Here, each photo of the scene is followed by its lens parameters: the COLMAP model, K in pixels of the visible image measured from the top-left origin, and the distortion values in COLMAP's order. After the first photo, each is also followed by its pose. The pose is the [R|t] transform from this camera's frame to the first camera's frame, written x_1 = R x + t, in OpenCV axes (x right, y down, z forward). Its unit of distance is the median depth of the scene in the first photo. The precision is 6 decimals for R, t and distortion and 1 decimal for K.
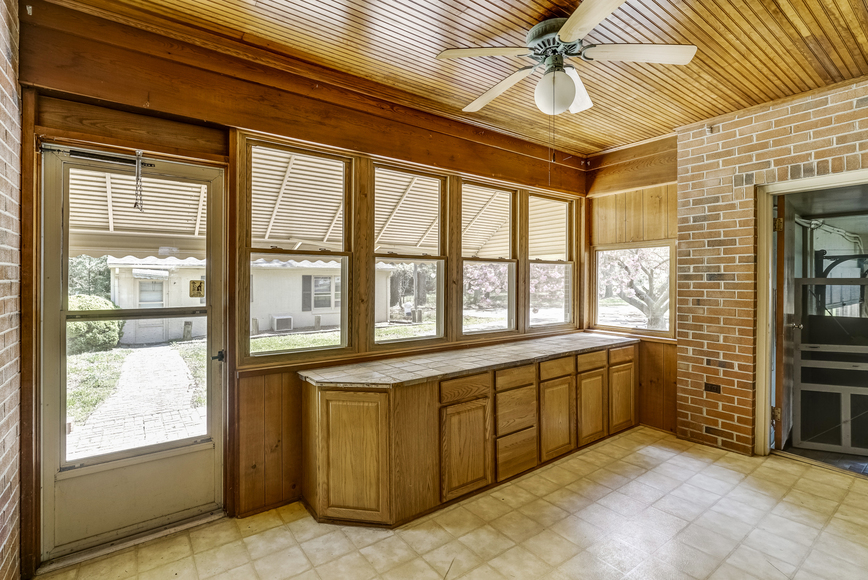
lens RADIAL K [[409.0, 0, 437.4], [0, 409.0, 277.5], [0, 0, 1]] dist [-0.004679, -0.000320]
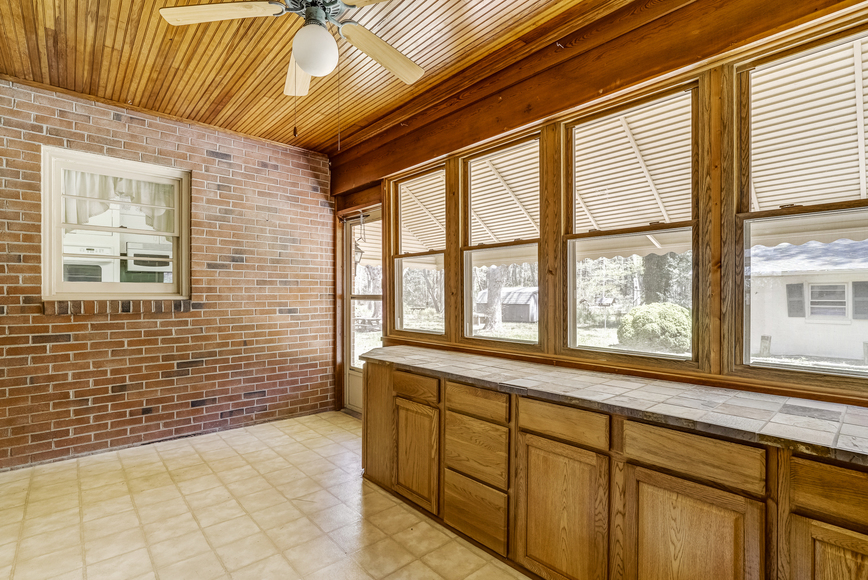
lens RADIAL K [[409.0, 0, 433.9], [0, 409.0, 293.6], [0, 0, 1]] dist [-0.004679, -0.000320]
pose [[0.102944, -0.003463, -0.994681, 0.902902], [0.006617, 0.999974, -0.002797, 0.061751], [0.994665, -0.006294, 0.102965, 0.877251]]
